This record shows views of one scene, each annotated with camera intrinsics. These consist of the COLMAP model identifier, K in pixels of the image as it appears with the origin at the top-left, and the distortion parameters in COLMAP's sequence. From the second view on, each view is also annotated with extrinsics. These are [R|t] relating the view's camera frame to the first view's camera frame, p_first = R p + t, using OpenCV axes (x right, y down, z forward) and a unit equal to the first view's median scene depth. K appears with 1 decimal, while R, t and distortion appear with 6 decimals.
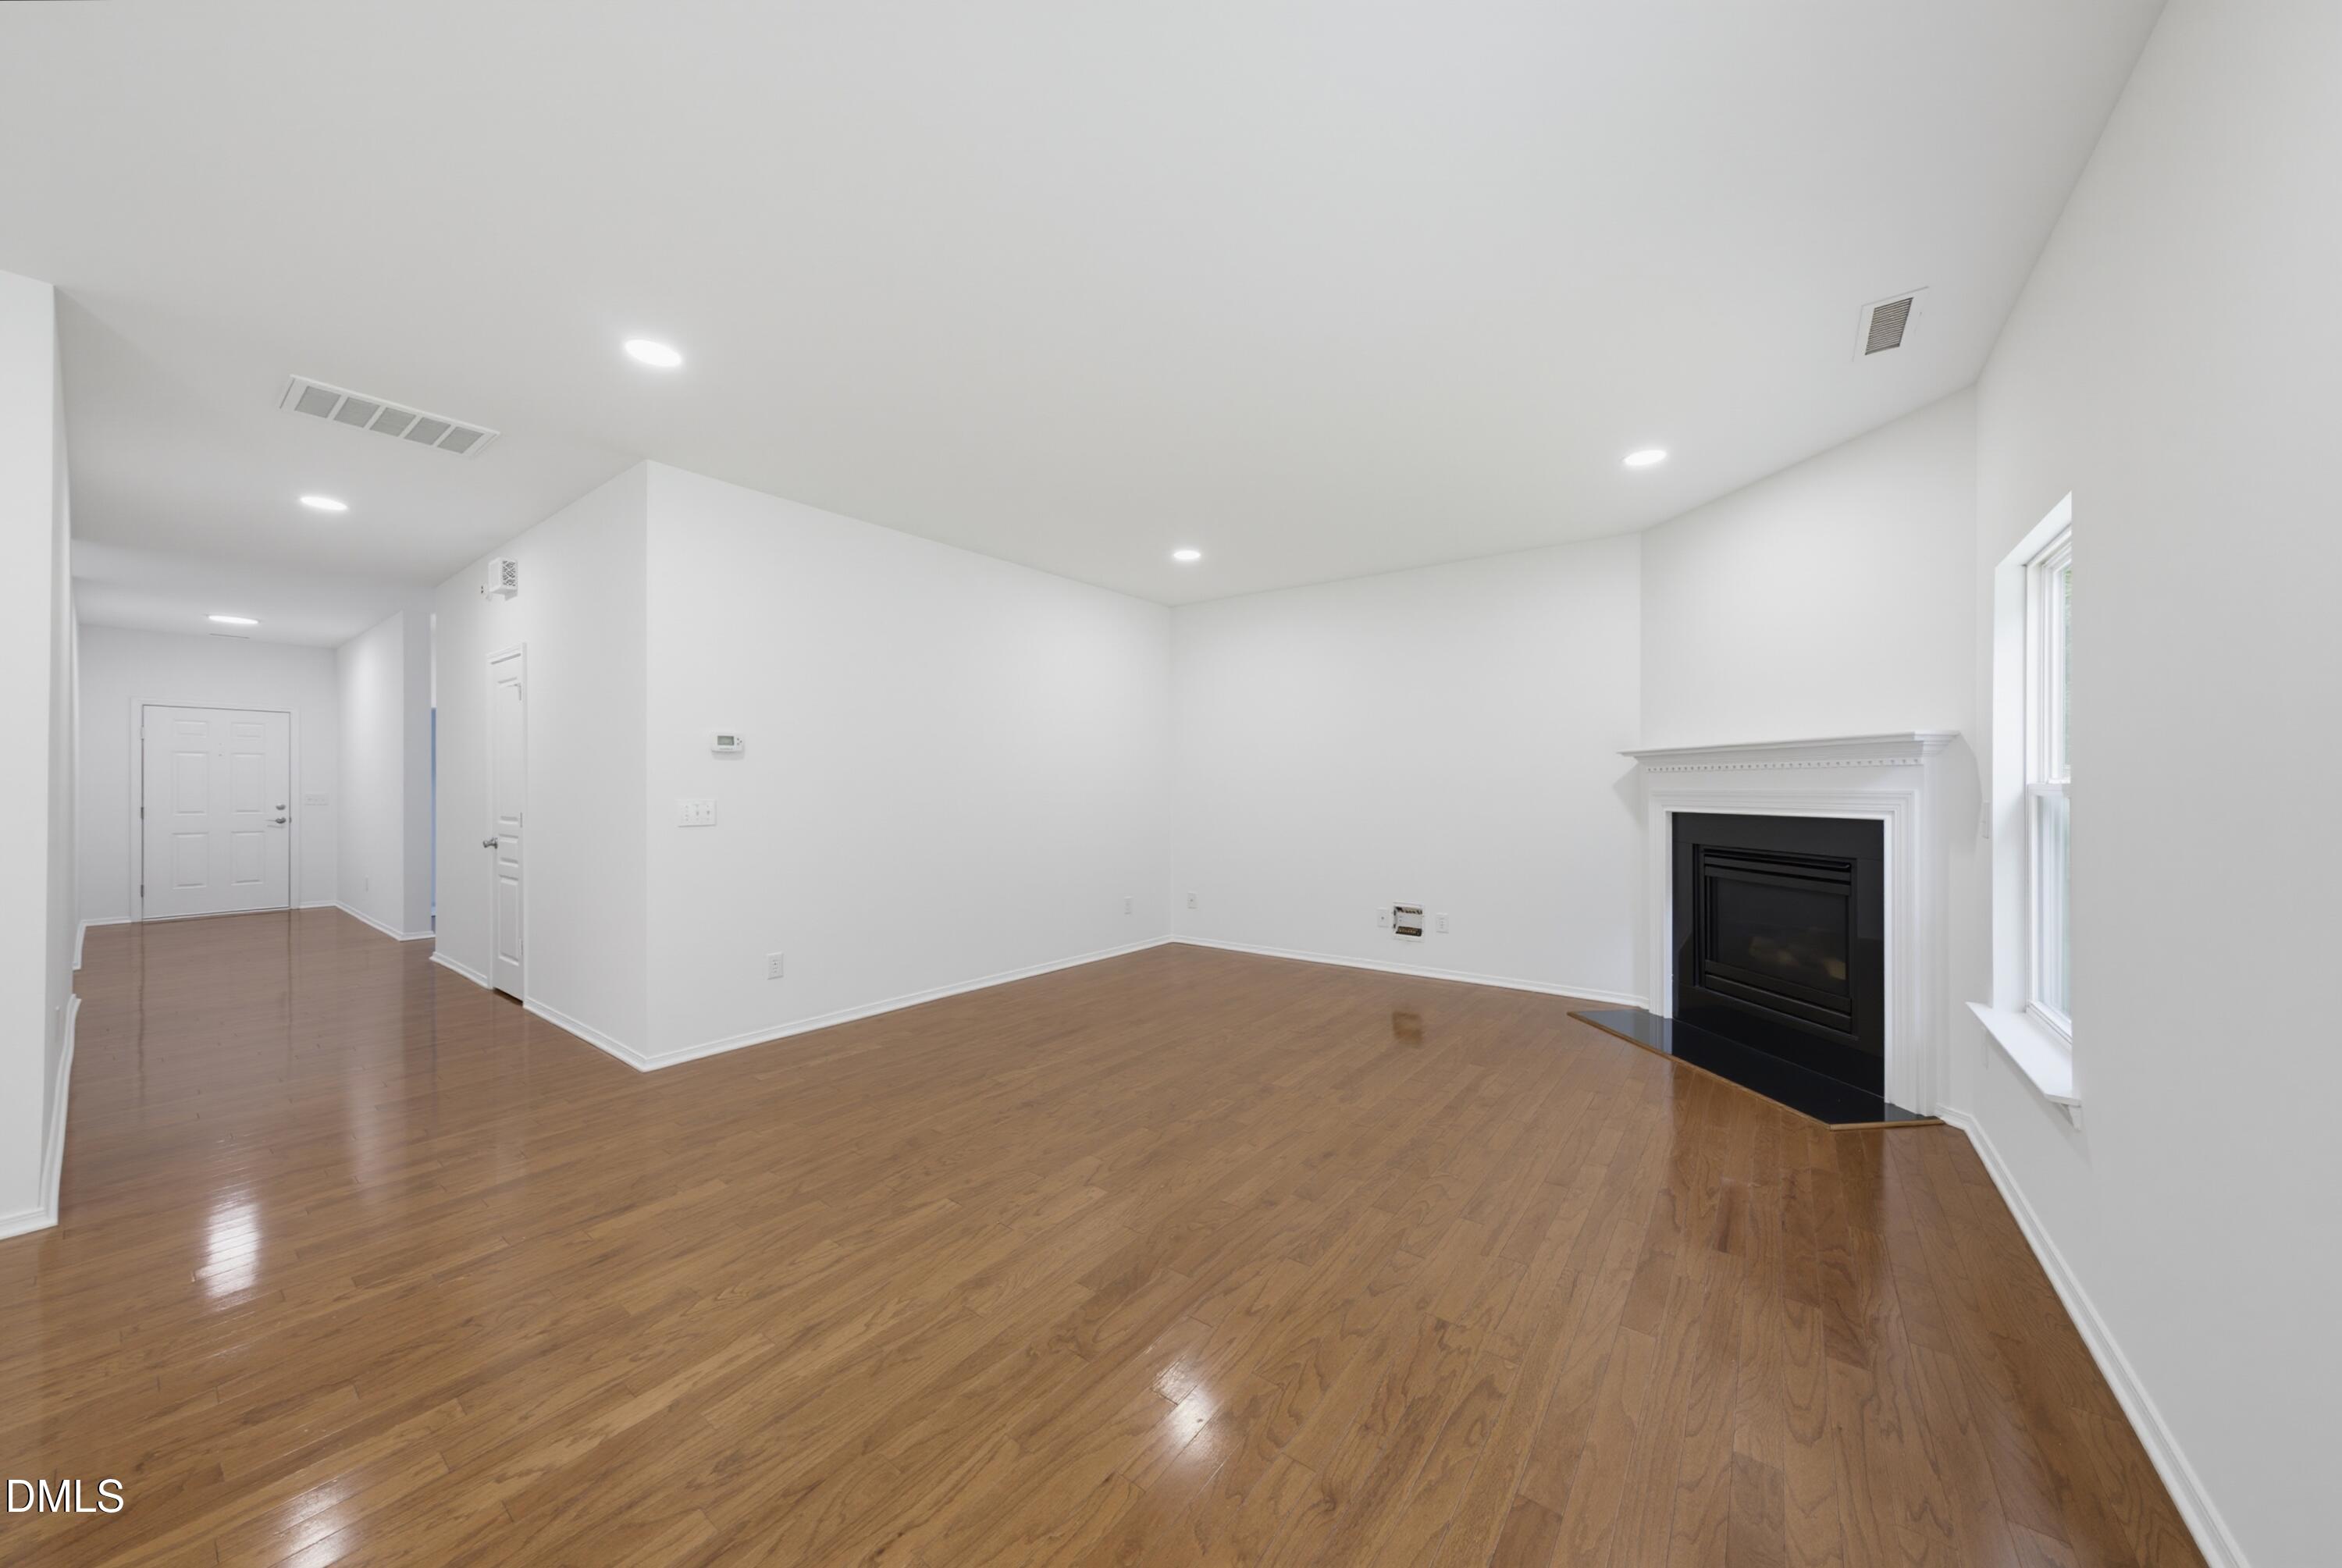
lens RADIAL K [[812.2, 0, 1185.9], [0, 812.2, 786.6], [0, 0, 1]] dist [-0.008450, 0.005560]
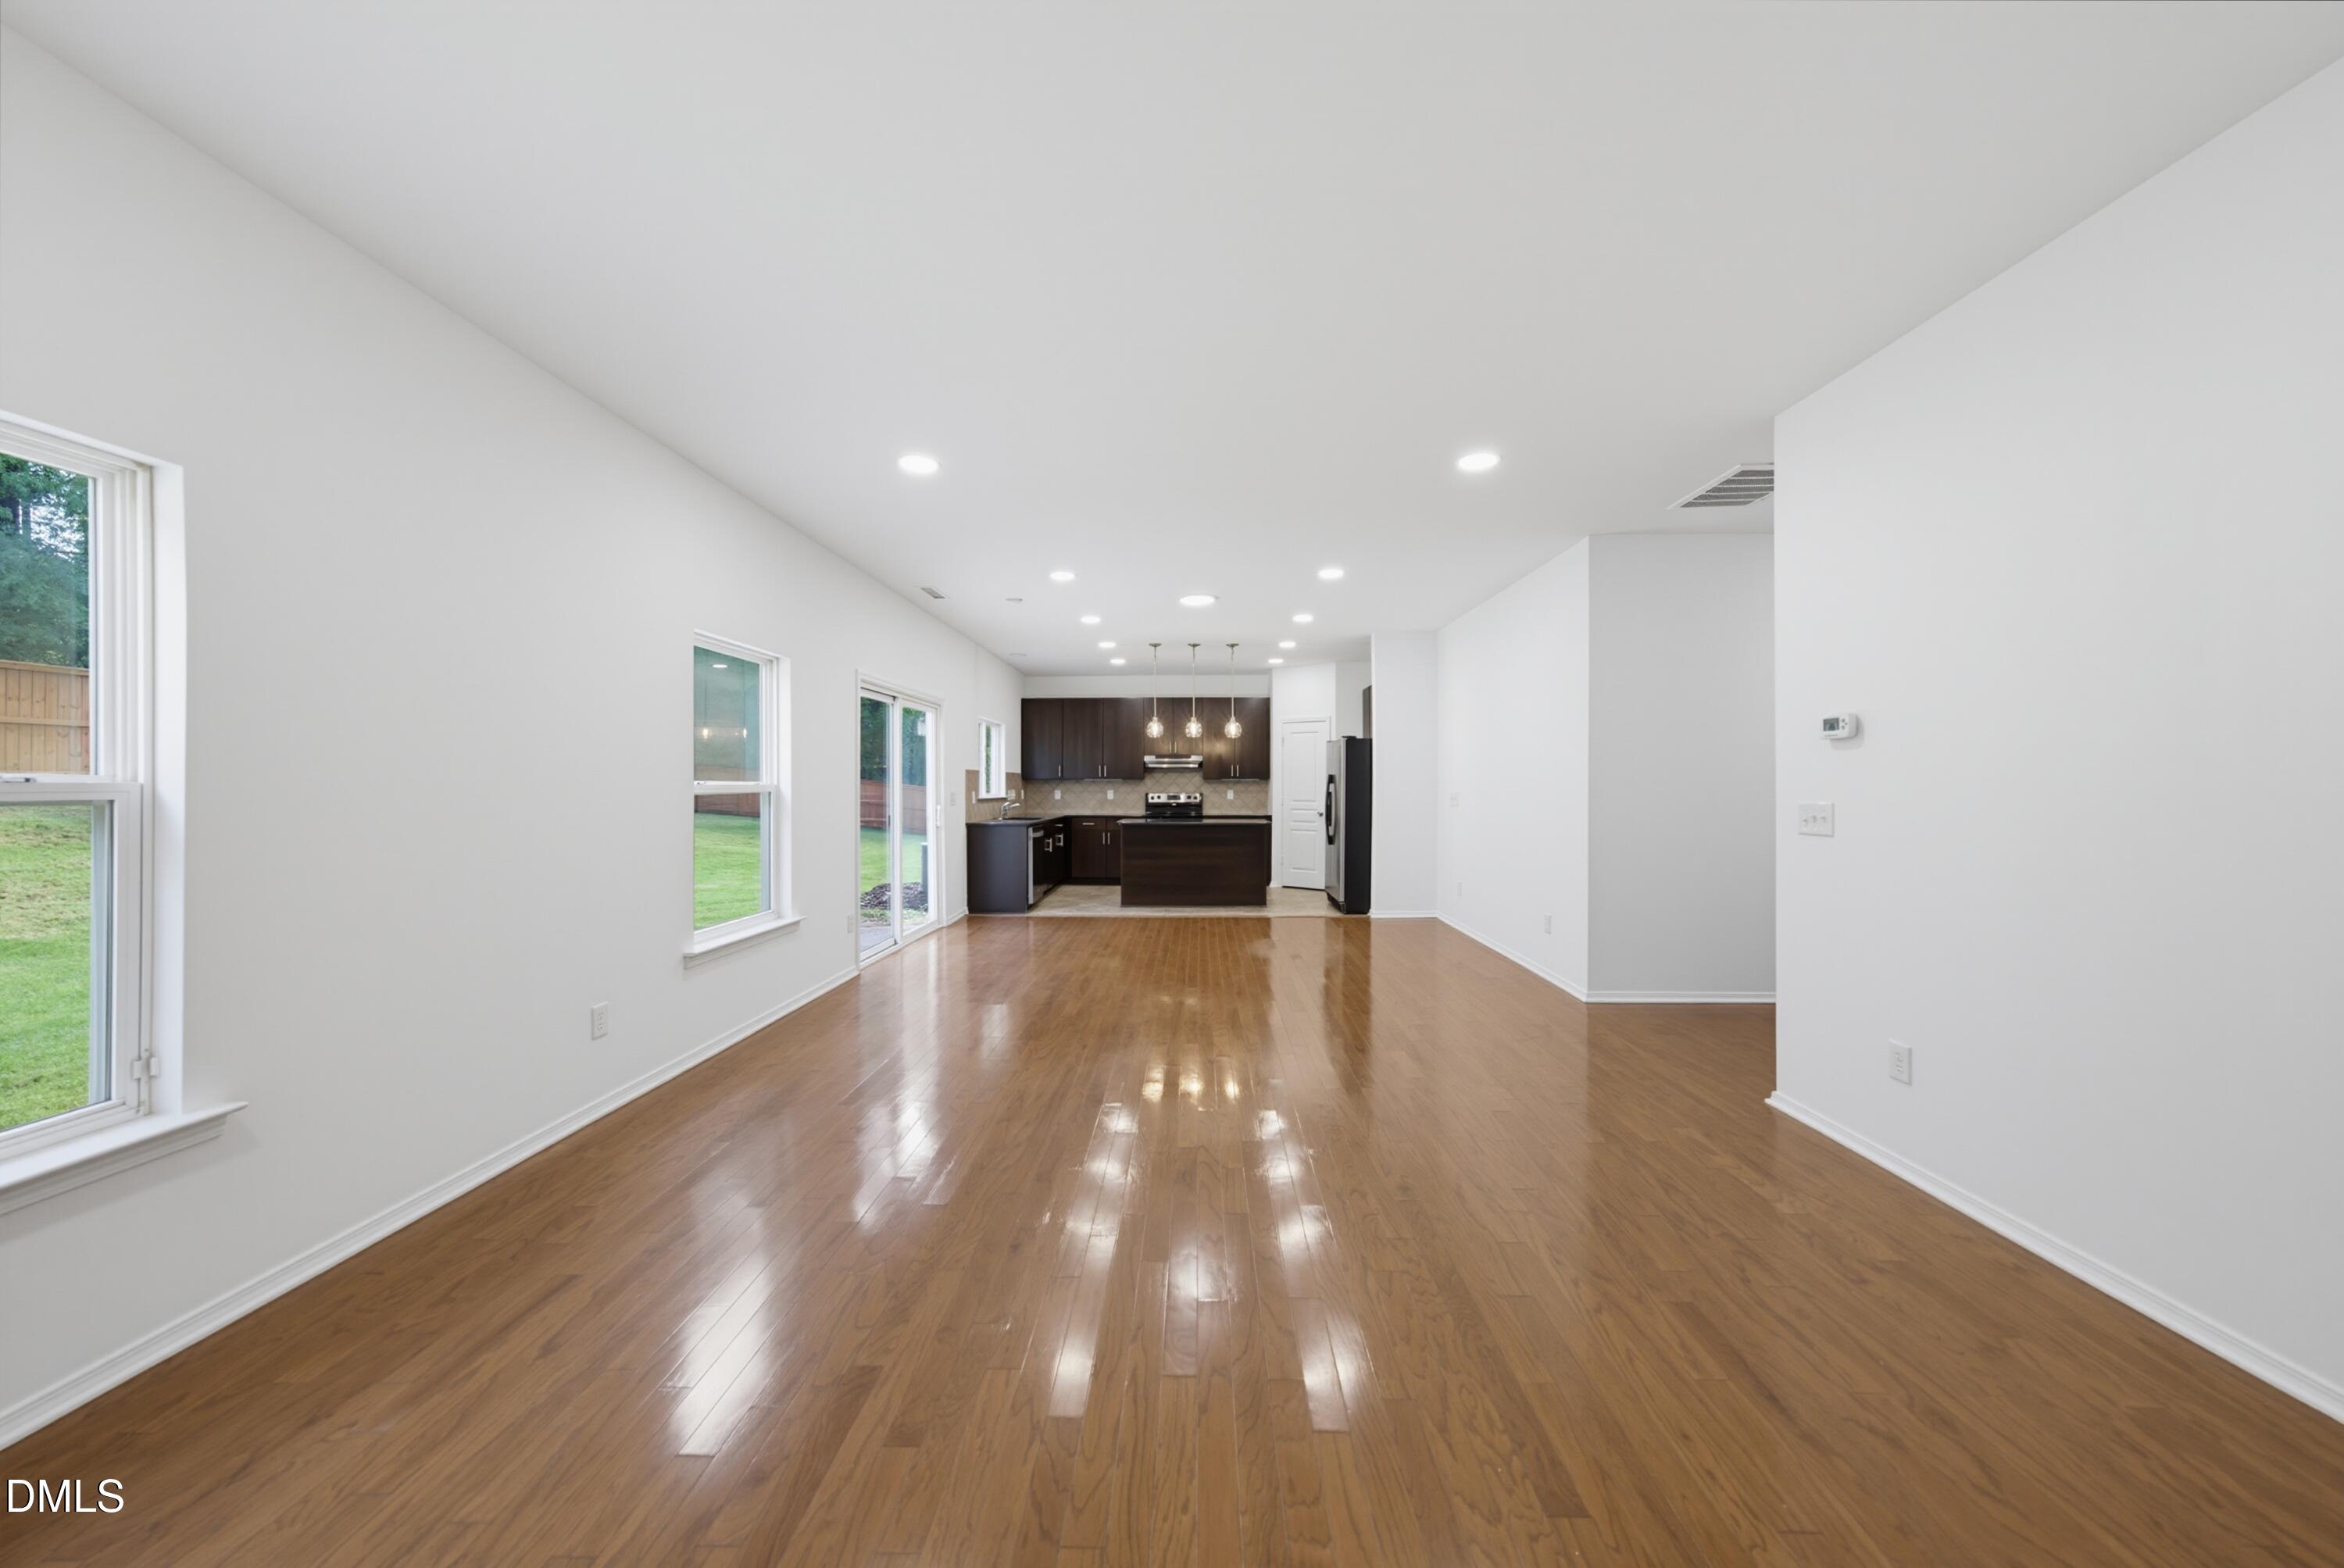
lens RADIAL K [[830.0, 0, 1171.7], [0, 830.0, 784.5], [0, 0, 1]] dist [0.001814, 0.000072]
pose [[-0.825504, -0.000189, -0.564397, 0.385429], [-0.000466, 1.000000, 0.000346, -0.002119], [0.564396, 0.000549, -0.825504, 1.333659]]
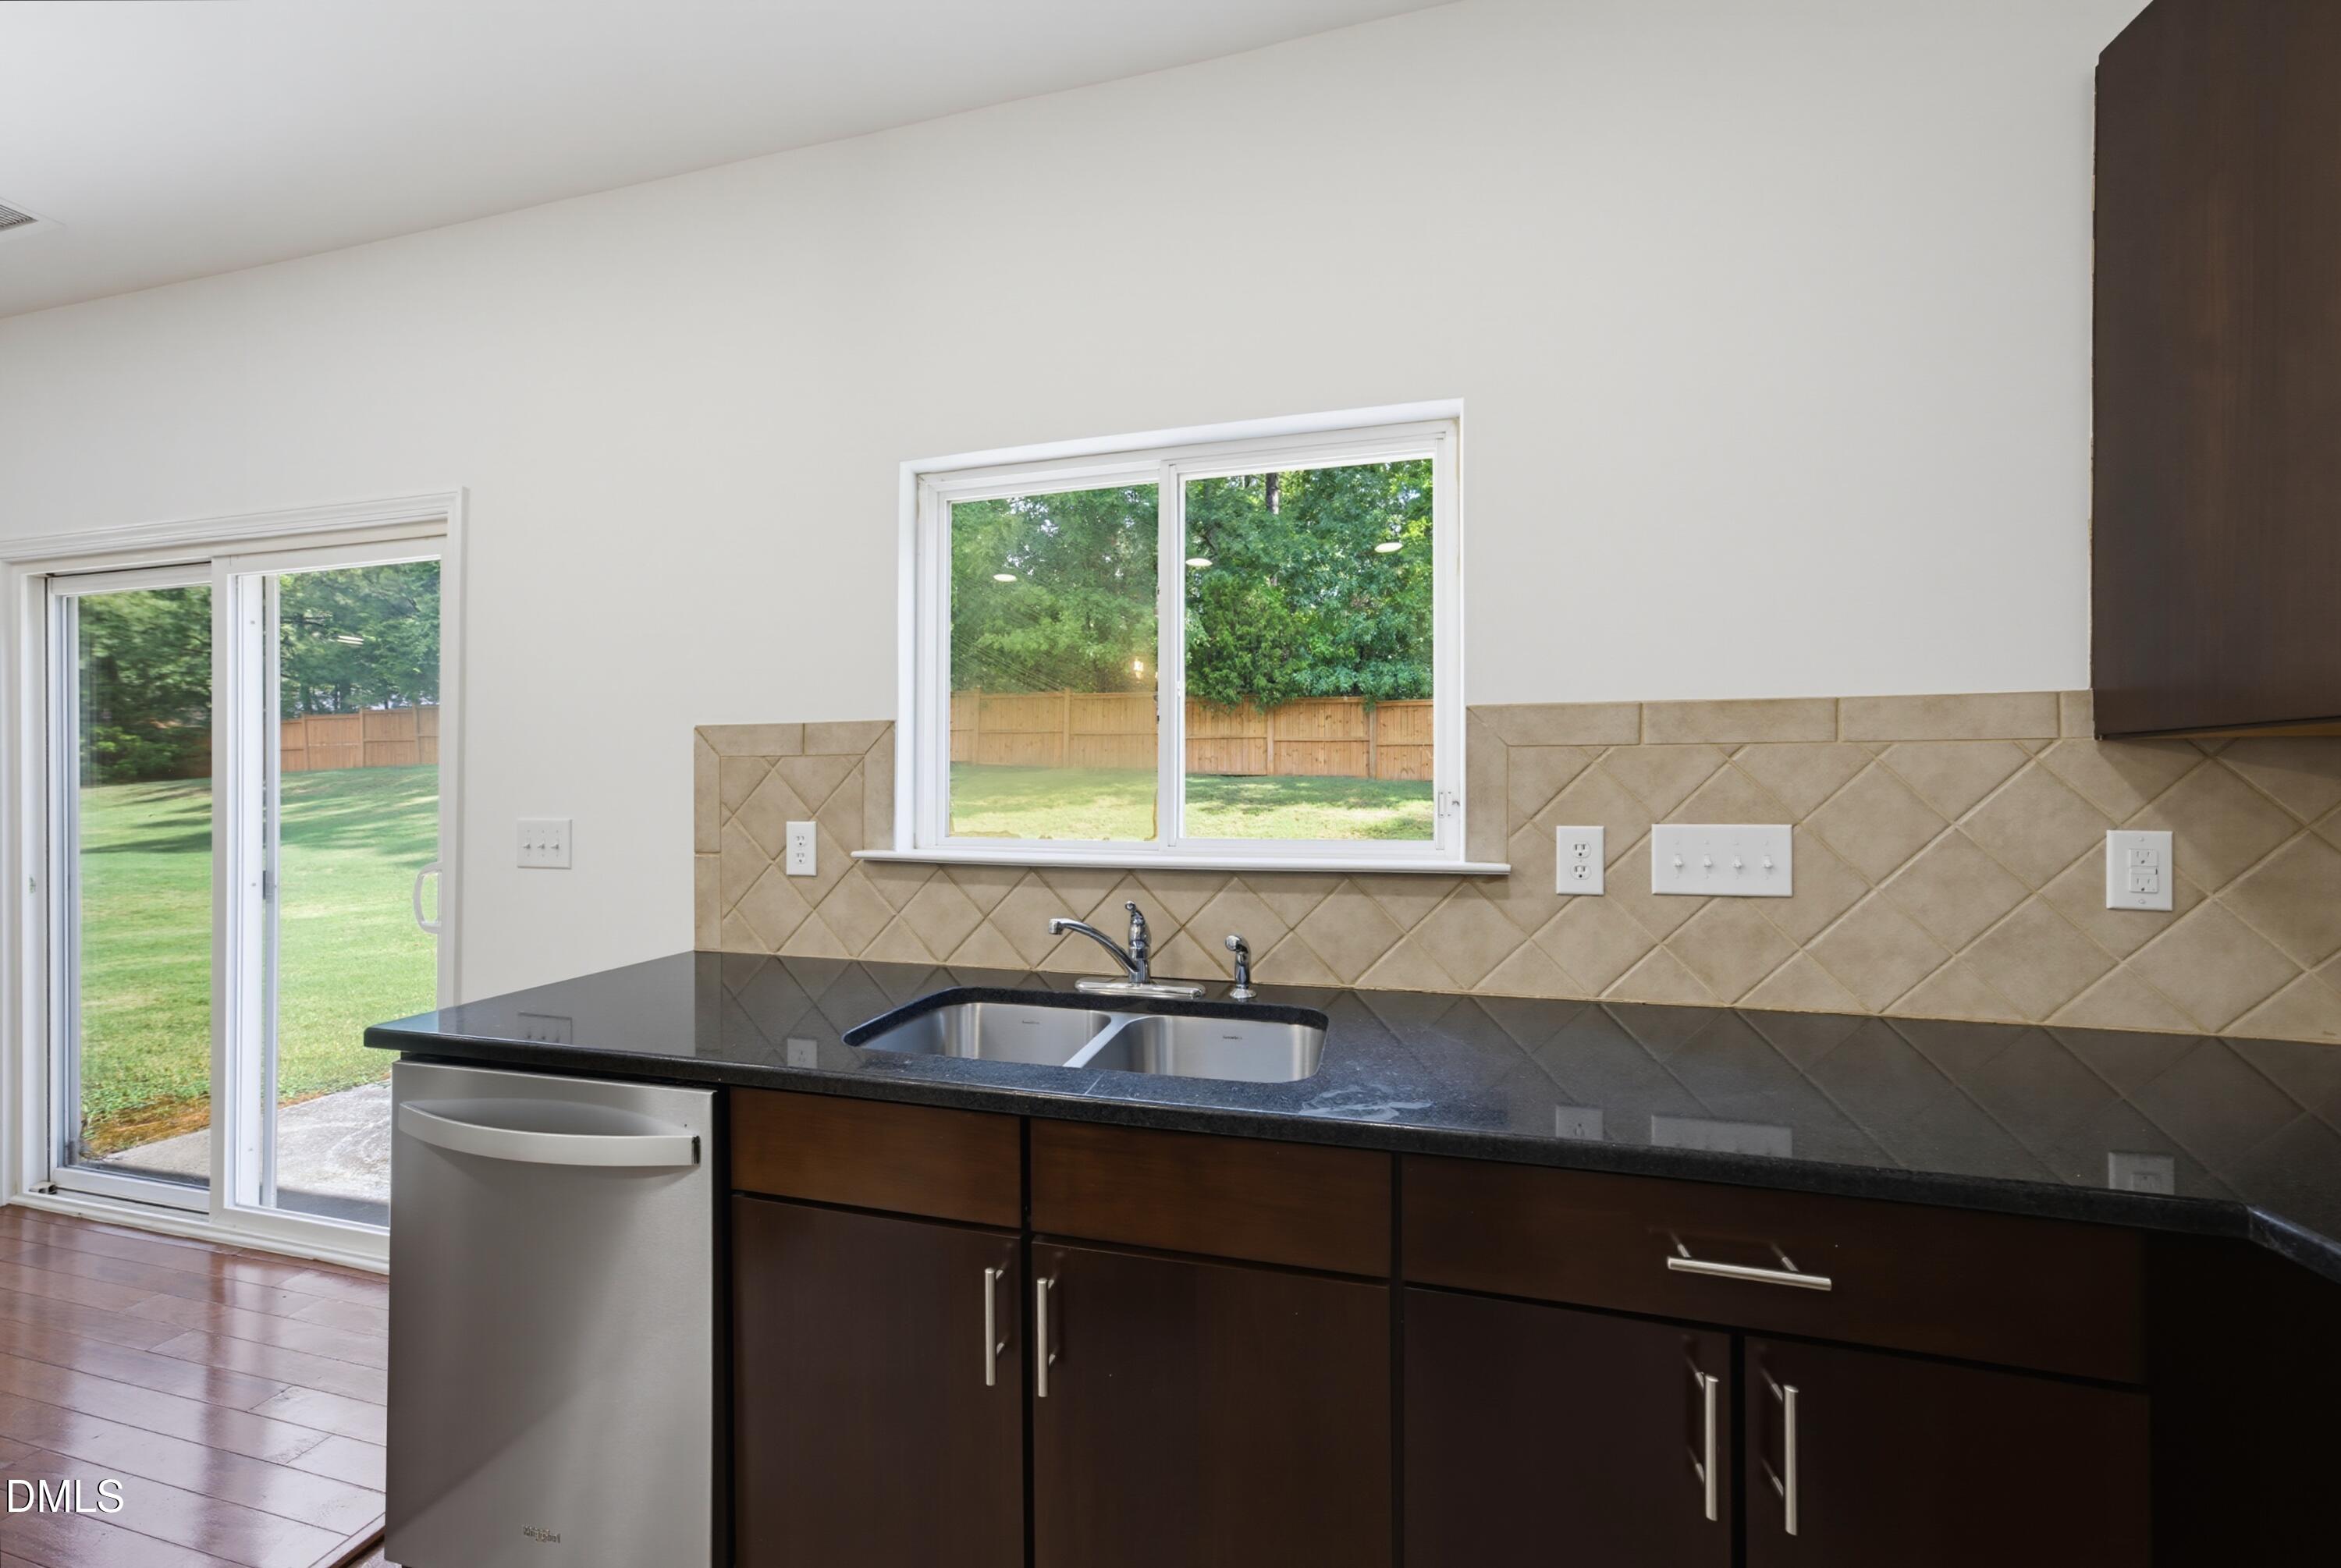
lens RADIAL K [[811.8, 0, 1181.0], [0, 811.8, 791.7], [0, 0, 1]] dist [-0.008450, 0.005560]
pose [[-0.388530, 0.004800, 0.921424, -1.011250], [0.002041, 0.999988, -0.004348, 0.004086], [-0.921434, 0.000191, -0.388535, -0.920425]]
